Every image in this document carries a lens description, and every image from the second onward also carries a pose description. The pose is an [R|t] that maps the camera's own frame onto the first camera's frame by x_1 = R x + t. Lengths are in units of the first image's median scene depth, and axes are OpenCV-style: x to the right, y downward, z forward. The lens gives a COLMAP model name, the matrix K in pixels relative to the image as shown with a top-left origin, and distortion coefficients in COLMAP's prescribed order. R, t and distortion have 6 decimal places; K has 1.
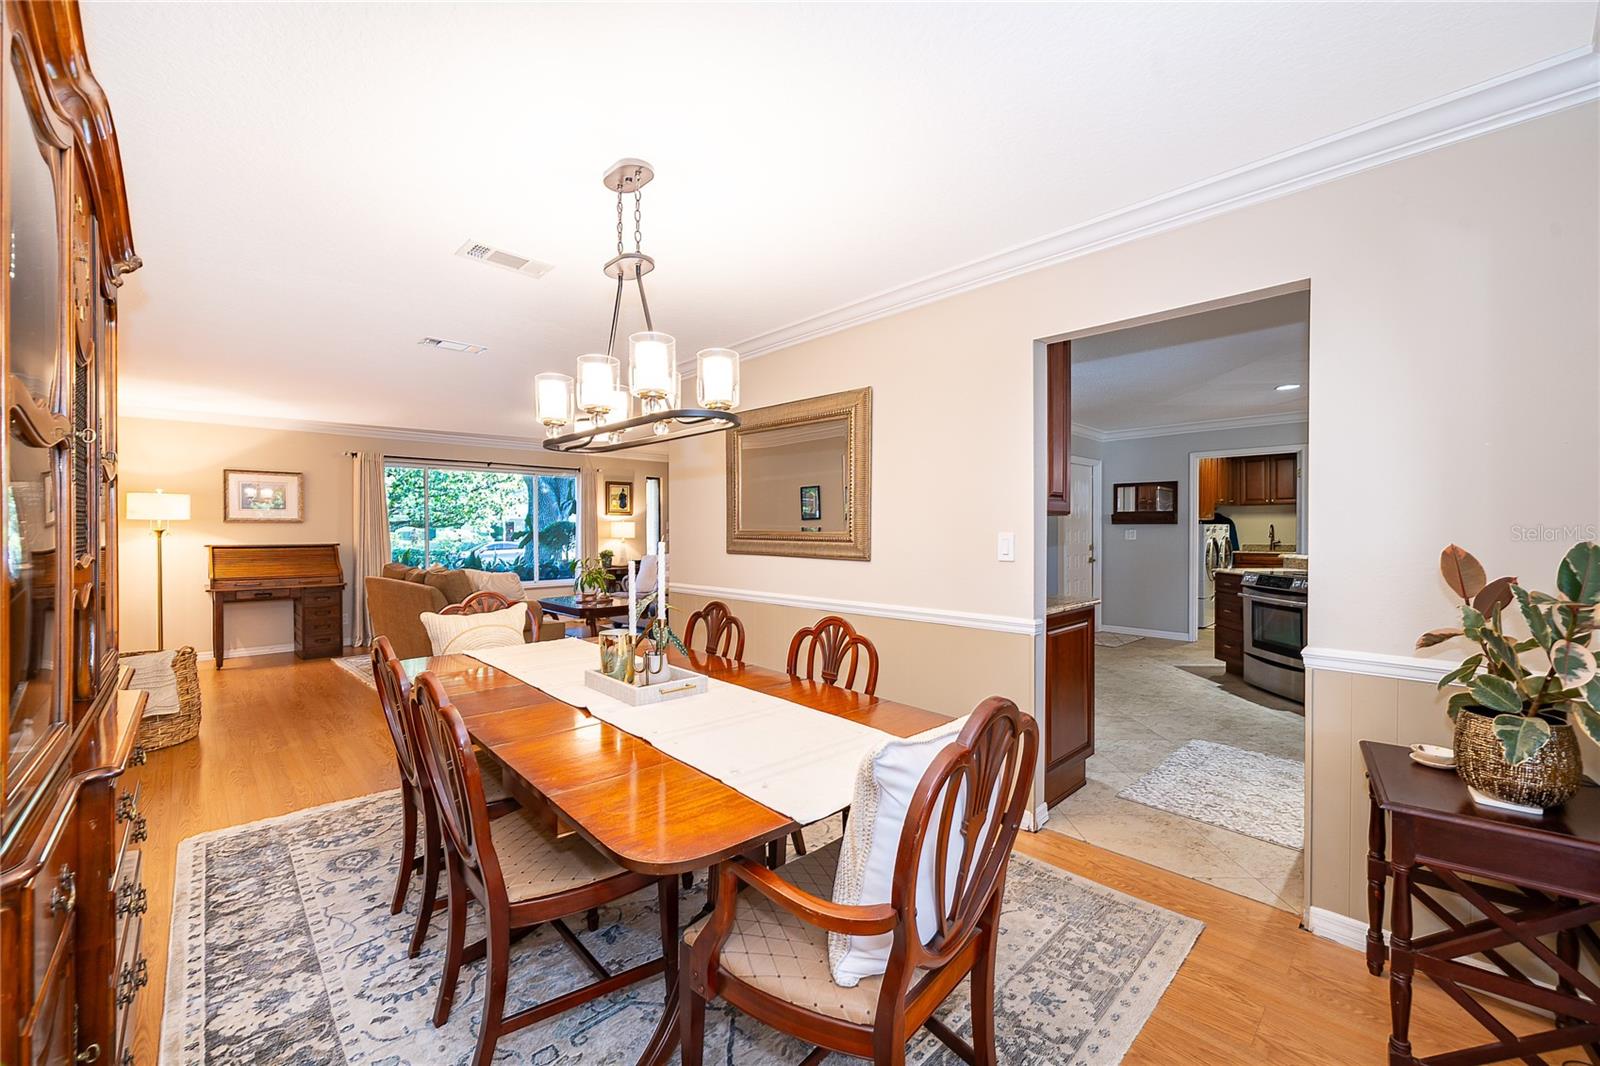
lens RADIAL K [[650.4, 0, 791.0], [0, 650.4, 533.9], [0, 0, 1]] dist [-0.003198, 0.001745]
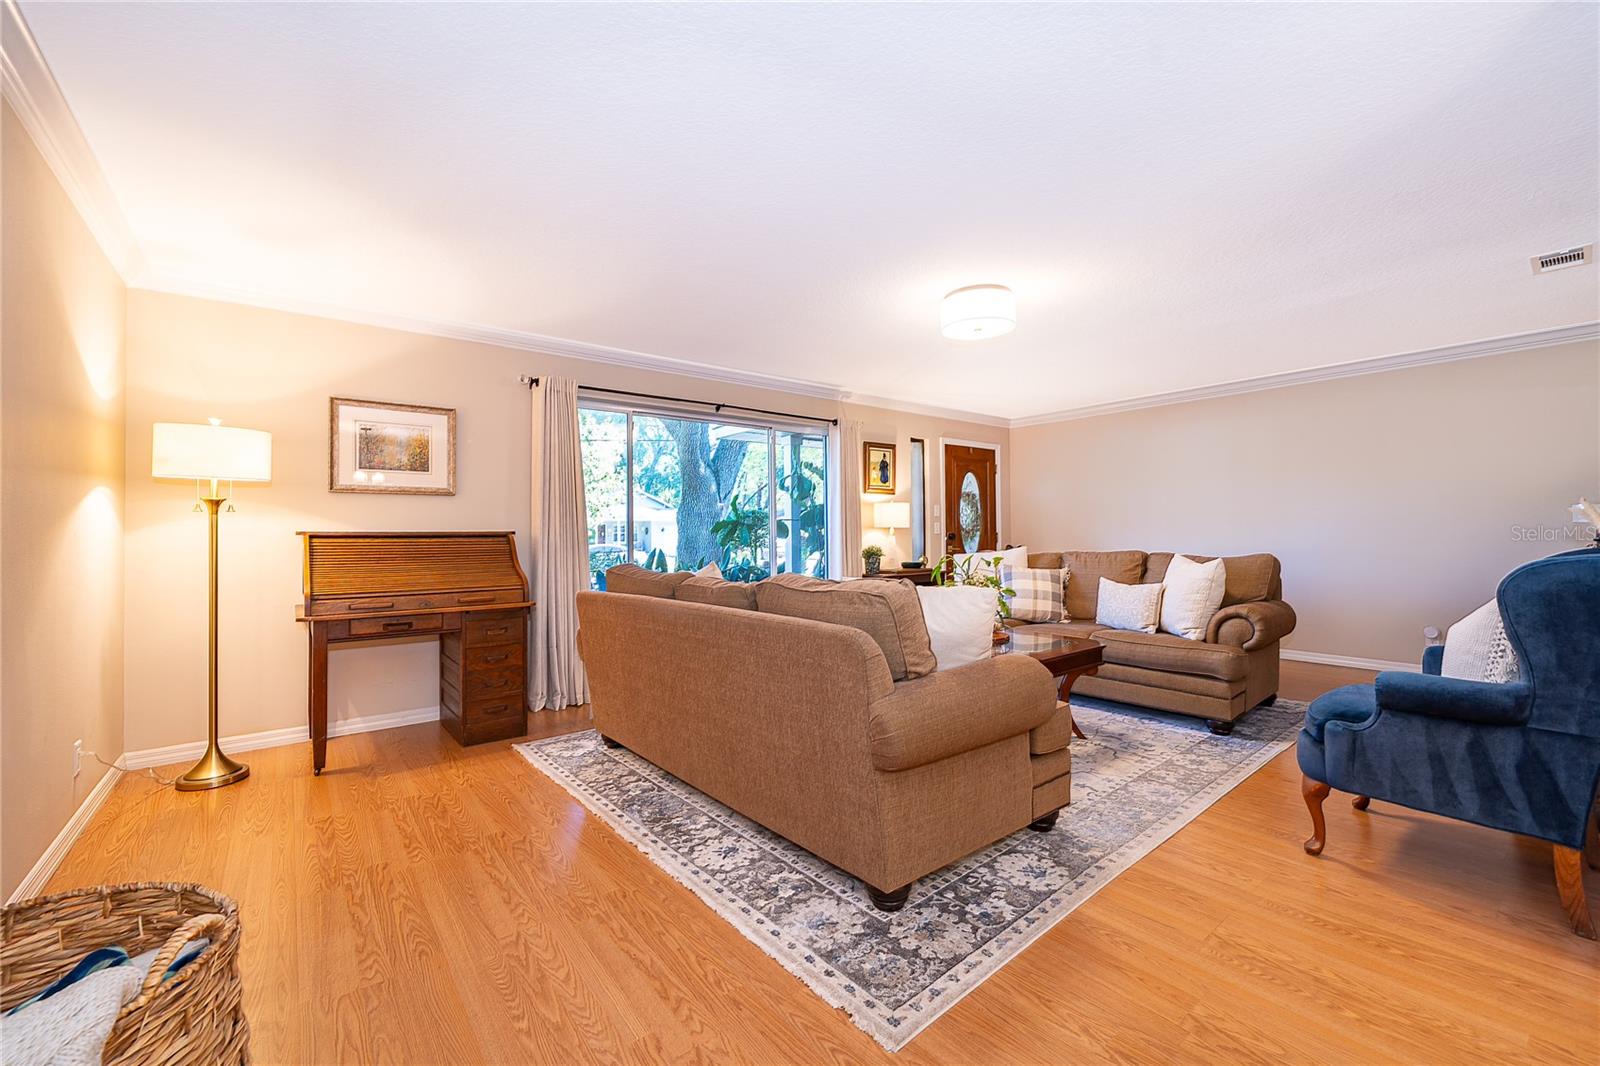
lens RADIAL K [[650.4, 0, 790.7], [0, 650.4, 525.3], [0, 0, 1]] dist [-0.003198, 0.001745]
pose [[0.994788, -0.000821, -0.101961, -0.416153], [-0.000576, 0.999906, -0.013673, 0.018758], [0.101963, 0.013661, 0.994694, 0.478489]]
